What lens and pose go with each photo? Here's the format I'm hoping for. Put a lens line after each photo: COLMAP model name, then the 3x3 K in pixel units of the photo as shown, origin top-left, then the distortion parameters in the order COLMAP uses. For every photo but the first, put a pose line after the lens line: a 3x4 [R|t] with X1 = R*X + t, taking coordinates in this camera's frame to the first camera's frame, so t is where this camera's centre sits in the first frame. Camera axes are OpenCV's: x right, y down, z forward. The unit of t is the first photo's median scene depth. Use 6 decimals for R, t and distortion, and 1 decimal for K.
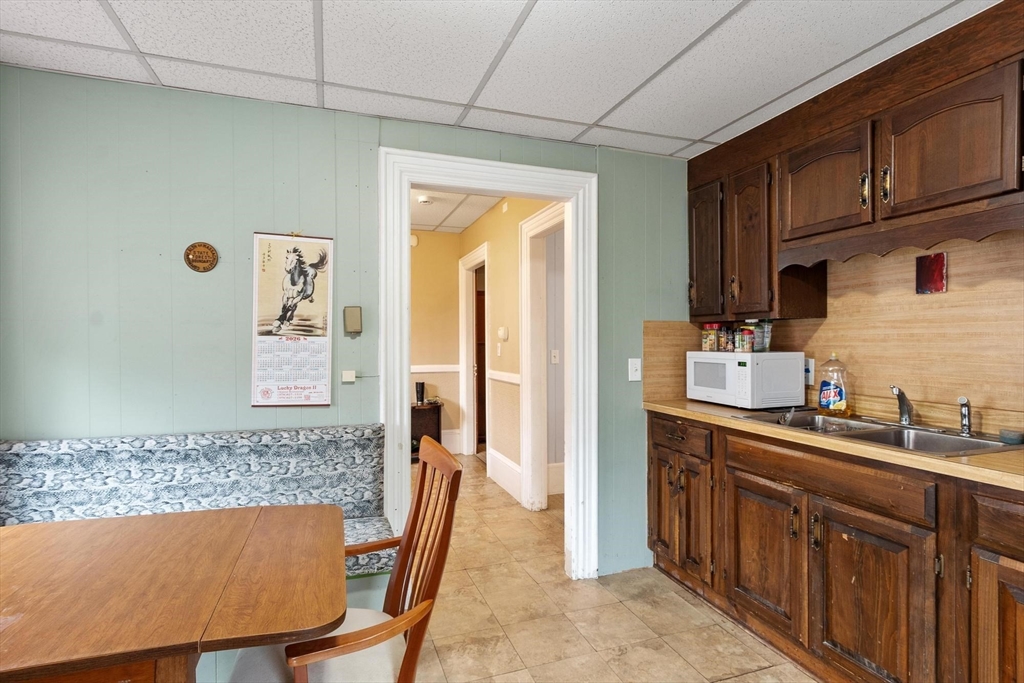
lens RADIAL K [[495.6, 0, 519.5], [0, 495.6, 344.6], [0, 0, 1]] dist [-0.007783, 0.001881]
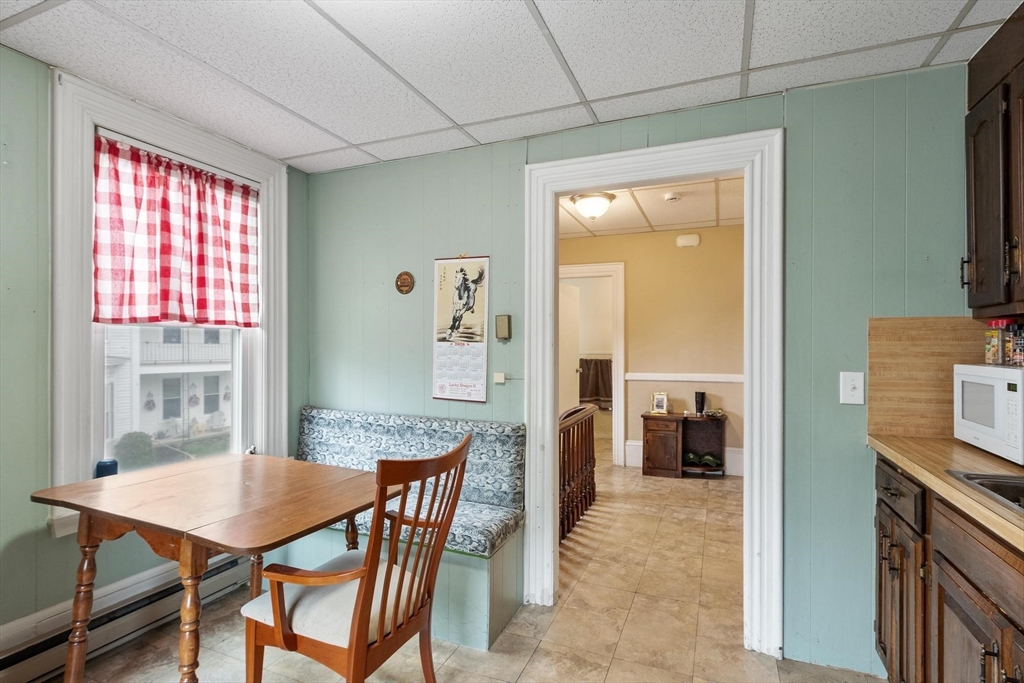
lens RADIAL K [[510.0, 0, 515.9], [0, 510.0, 348.0], [0, 0, 1]] dist [-0.005645, -0.000892]
pose [[0.737743, 0.004887, -0.675064, 0.454817], [-0.008273, 0.999964, -0.001801, -0.001464], [0.675031, 0.006914, 0.737757, 0.174702]]
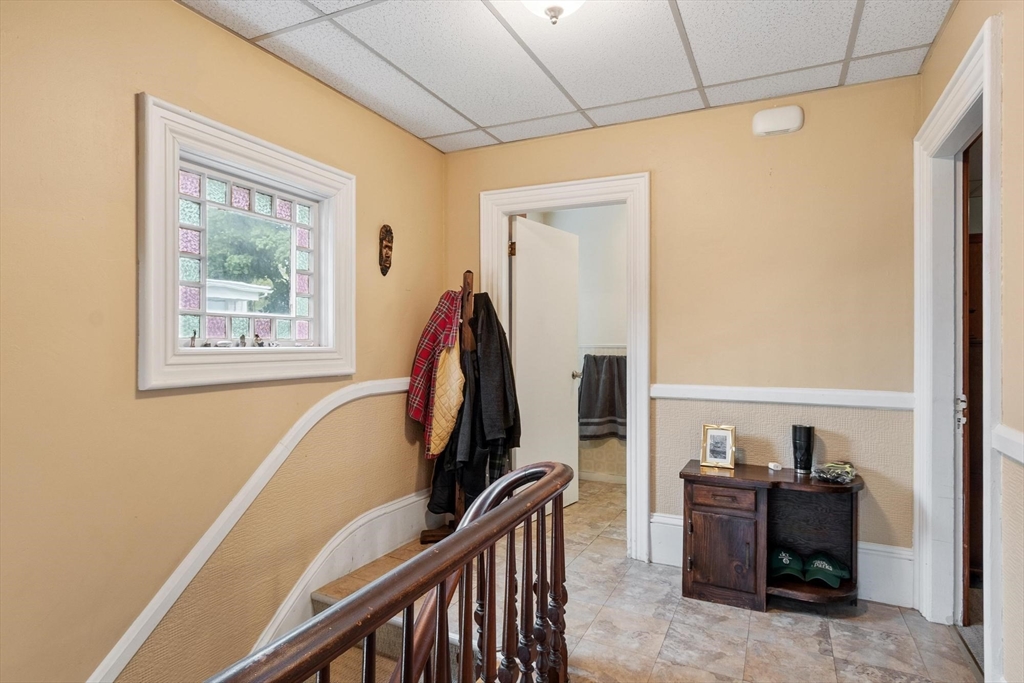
lens RADIAL K [[547.4, 0, 512.2], [0, 547.4, 338.2], [0, 0, 1]] dist [-0.001186, -0.001837]
pose [[0.685806, 0.004413, -0.727771, -0.049461], [-0.010406, 0.999939, -0.003743, 0.001934], [0.727710, 0.010140, 0.685810, 1.142831]]
